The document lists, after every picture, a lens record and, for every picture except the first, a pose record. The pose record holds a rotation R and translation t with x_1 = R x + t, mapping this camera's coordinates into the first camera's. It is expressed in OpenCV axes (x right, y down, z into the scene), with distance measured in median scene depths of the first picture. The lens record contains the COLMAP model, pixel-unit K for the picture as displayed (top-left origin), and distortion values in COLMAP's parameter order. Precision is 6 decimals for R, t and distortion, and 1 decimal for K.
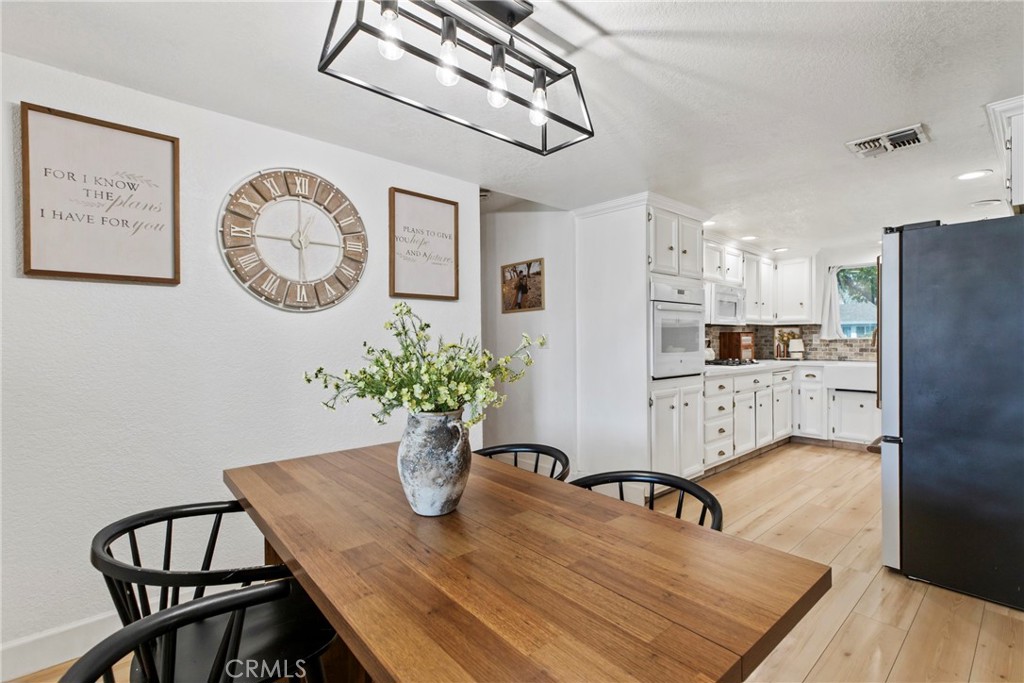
lens RADIAL K [[464.6, 0, 515.1], [0, 464.6, 339.6], [0, 0, 1]] dist [-0.000215, 0.000171]
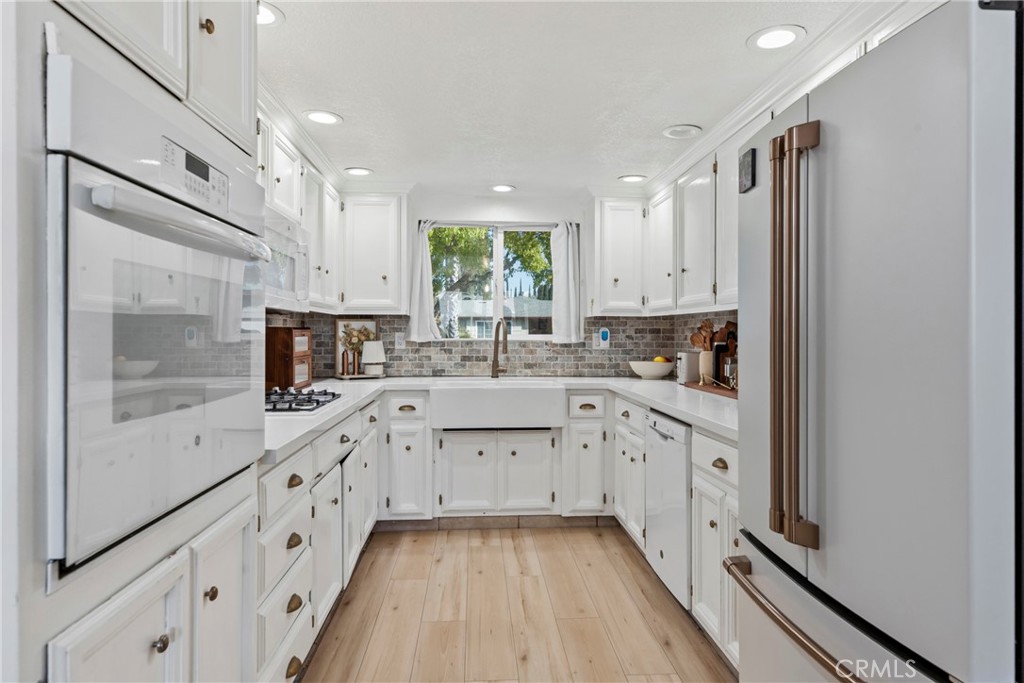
lens RADIAL K [[613.0, 0, 513.5], [0, 613.0, 335.1], [0, 0, 1]] dist [0.004120, 0.000656]
pose [[0.611896, 0.003462, 0.790931, 0.127442], [-0.001747, 0.999994, -0.003026, -0.006195], [-0.790937, 0.000470, 0.611898, 0.423717]]
